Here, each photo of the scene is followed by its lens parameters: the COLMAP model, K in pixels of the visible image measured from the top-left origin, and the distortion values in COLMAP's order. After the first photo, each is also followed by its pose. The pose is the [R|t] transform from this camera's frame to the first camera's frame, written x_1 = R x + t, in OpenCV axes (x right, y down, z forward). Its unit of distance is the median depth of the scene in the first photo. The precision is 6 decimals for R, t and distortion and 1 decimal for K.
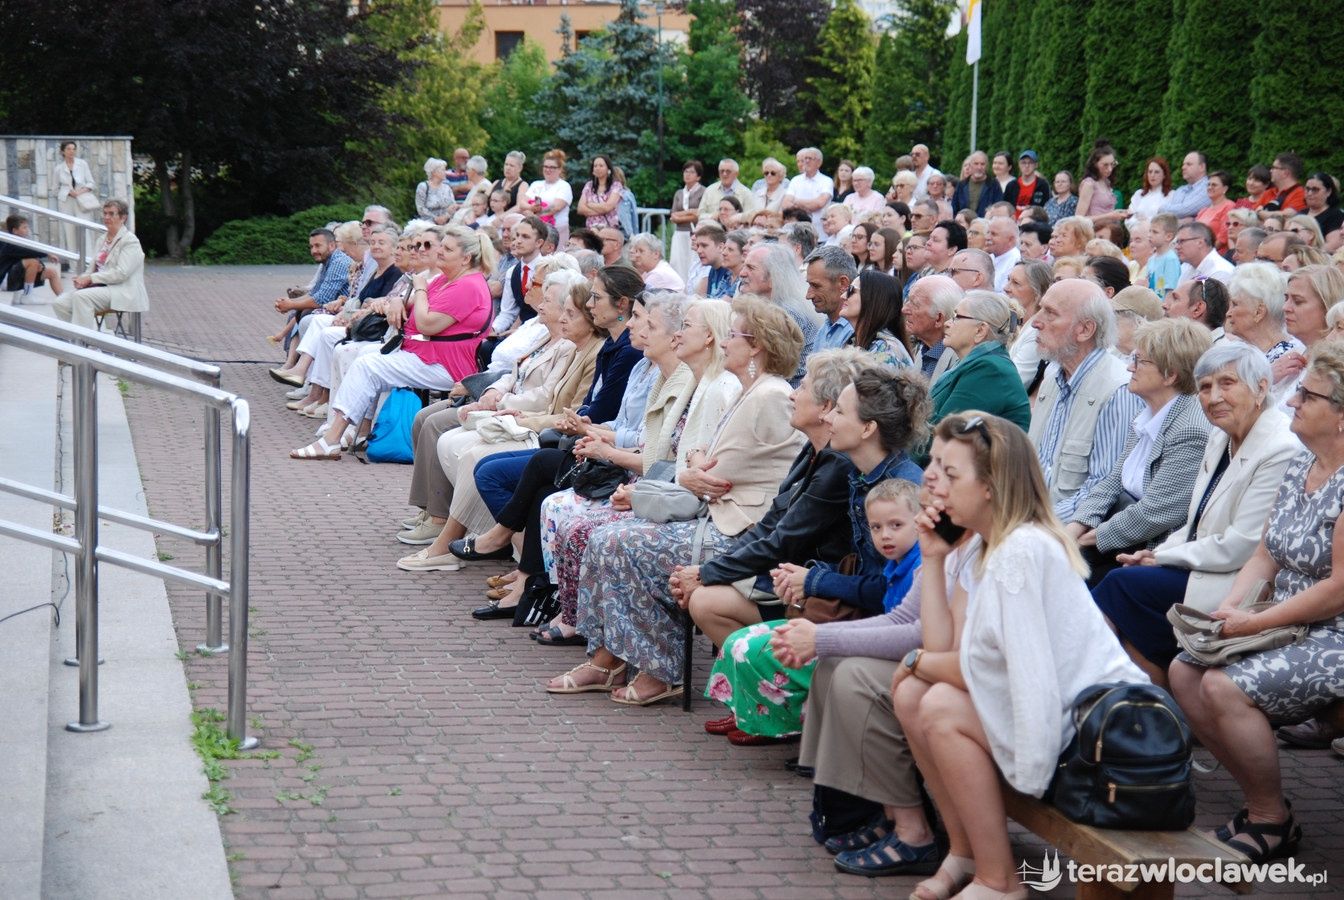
lens RADIAL K [[2753.0, 0, 667.8], [0, 2753.0, 455.8], [0, 0, 1]] dist [0.226872, 0.234420]
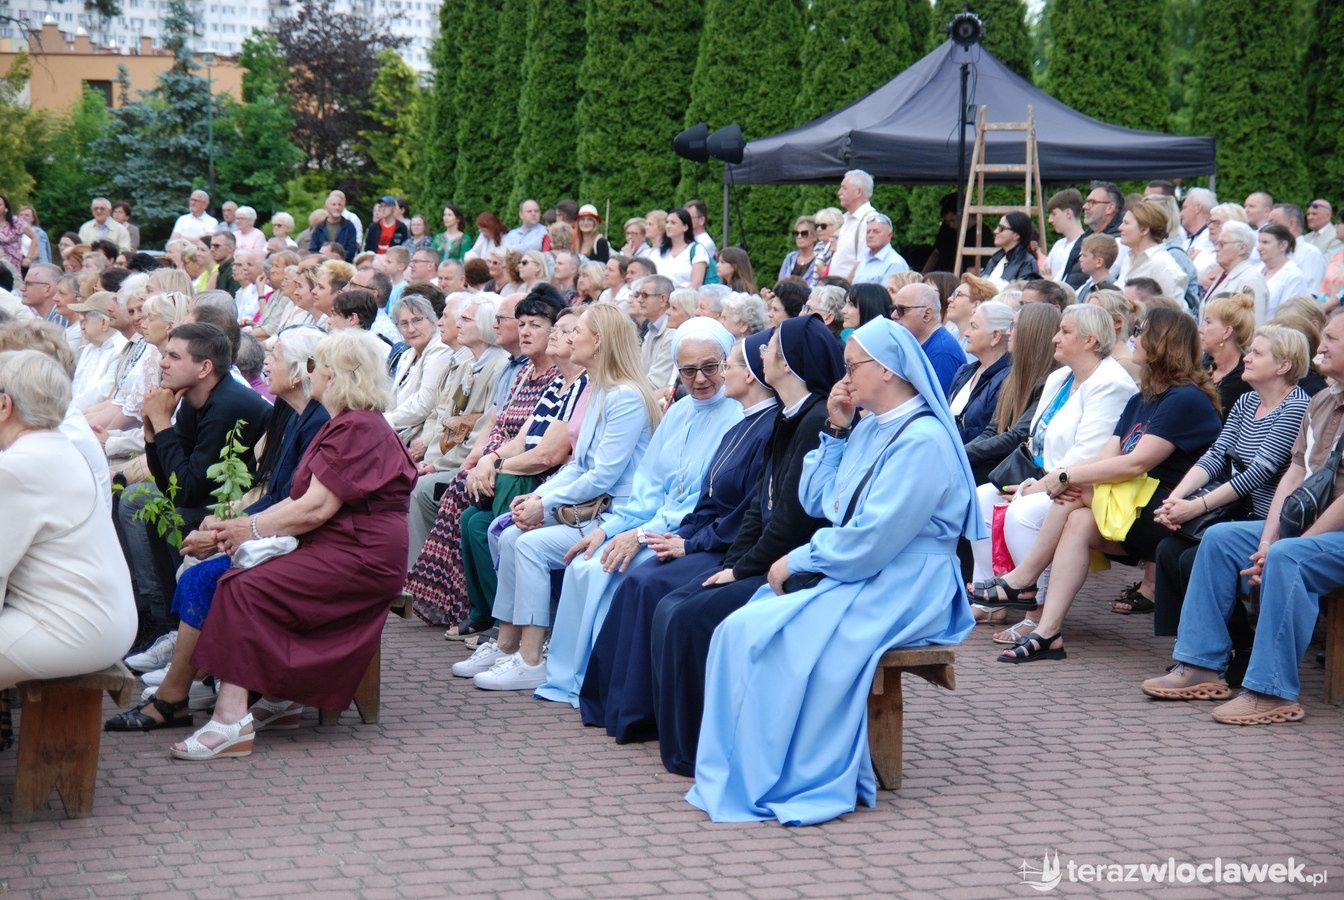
lens RADIAL K [[2753.0, 0, 667.8], [0, 2753.0, 455.8], [0, 0, 1]] dist [0.226872, 0.234420]
pose [[0.993513, -0.003459, 0.113668, 0.109635], [0.005717, 0.999793, -0.019543, 0.015045], [-0.113577, 0.020066, 0.993327, -0.101253]]
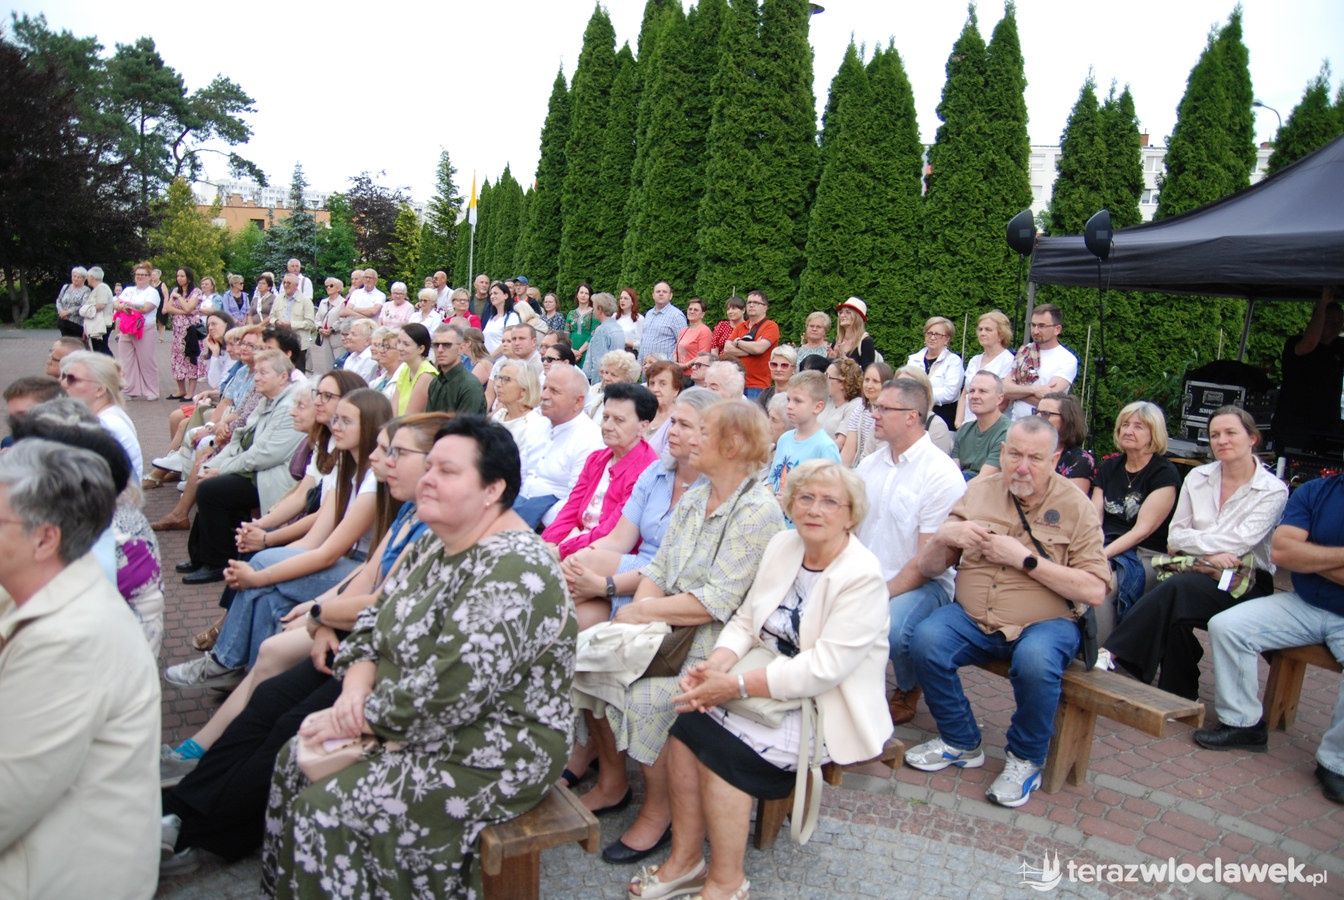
lens RADIAL K [[983.4, 0, 659.3], [0, 983.4, 452.9], [0, 0, 1]] dist [-0.139482, 0.134970]
pose [[0.952604, -0.005818, 0.304158, 0.050522], [-0.012980, 0.998129, 0.059744, -0.054723], [-0.303936, -0.060860, 0.950746, 0.531257]]
